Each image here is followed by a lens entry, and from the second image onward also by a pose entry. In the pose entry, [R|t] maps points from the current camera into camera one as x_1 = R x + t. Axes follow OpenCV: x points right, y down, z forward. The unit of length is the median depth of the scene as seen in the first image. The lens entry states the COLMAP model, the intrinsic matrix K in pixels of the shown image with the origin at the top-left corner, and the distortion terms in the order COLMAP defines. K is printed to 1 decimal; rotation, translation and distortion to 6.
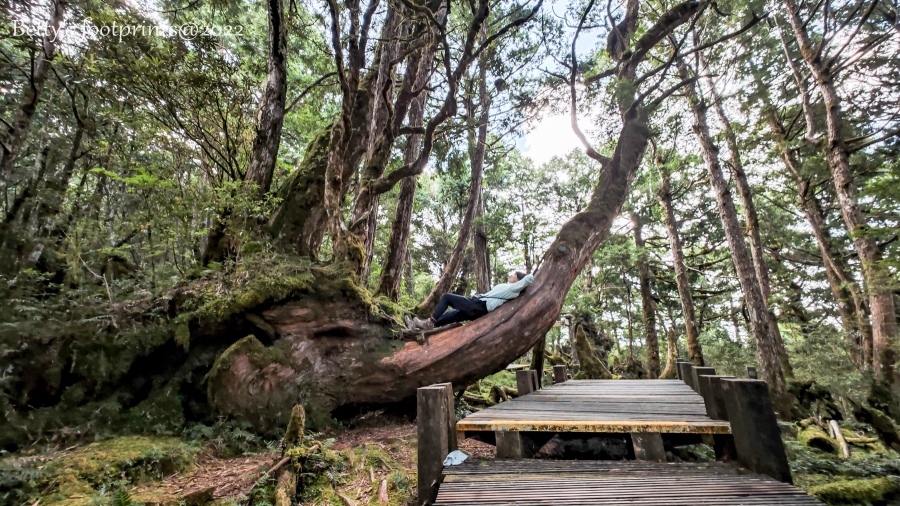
lens RADIAL K [[342.7, 0, 450.0], [0, 342.7, 253.0], [0, 0, 1]] dist [0.001880, 0.000345]
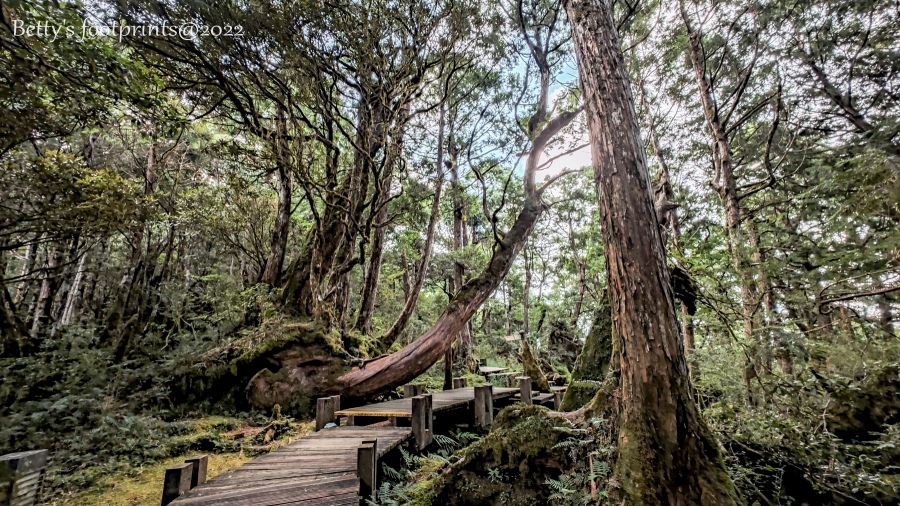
lens RADIAL K [[342.7, 0, 450.0], [0, 342.7, 253.0], [0, 0, 1]] dist [0.001880, 0.000345]
pose [[0.993304, -0.036794, -0.109511, 0.628794], [0.038440, 0.999177, 0.012952, -0.357338], [0.108944, -0.017075, 0.993901, -0.740651]]
